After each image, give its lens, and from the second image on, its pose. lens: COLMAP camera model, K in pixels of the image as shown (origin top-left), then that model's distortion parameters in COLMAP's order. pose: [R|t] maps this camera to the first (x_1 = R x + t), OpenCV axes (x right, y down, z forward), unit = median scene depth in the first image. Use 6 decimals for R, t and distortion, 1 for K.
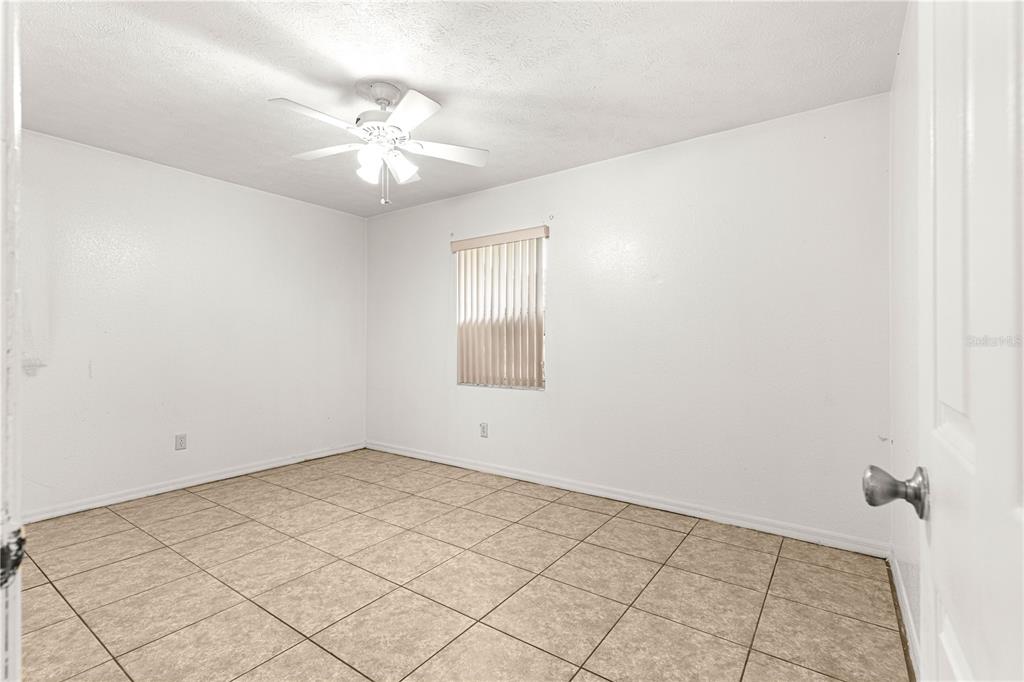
lens RADIAL K [[463.2, 0, 512.9], [0, 463.2, 345.5], [0, 0, 1]] dist [0.007910, -0.000106]
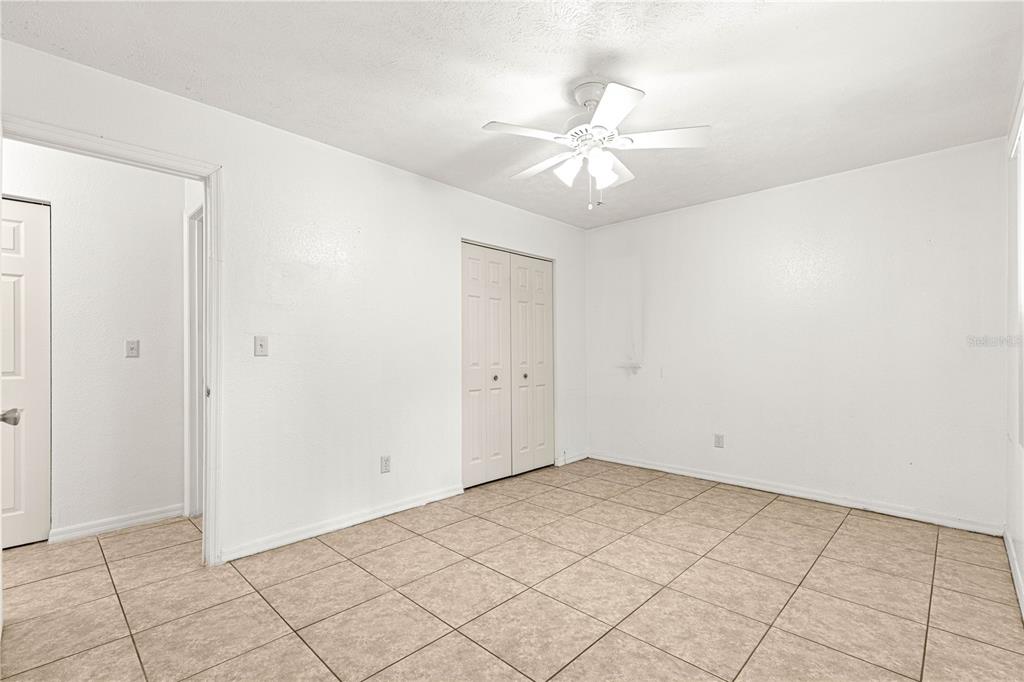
lens RADIAL K [[463.2, 0, 512.9], [0, 463.2, 345.5], [0, 0, 1]] dist [0.007910, -0.000106]
pose [[-0.155138, -0.014805, -0.987782, 0.574561], [-0.006424, 0.999882, -0.013977, -0.005795], [0.987872, 0.004177, -0.155215, 0.806858]]
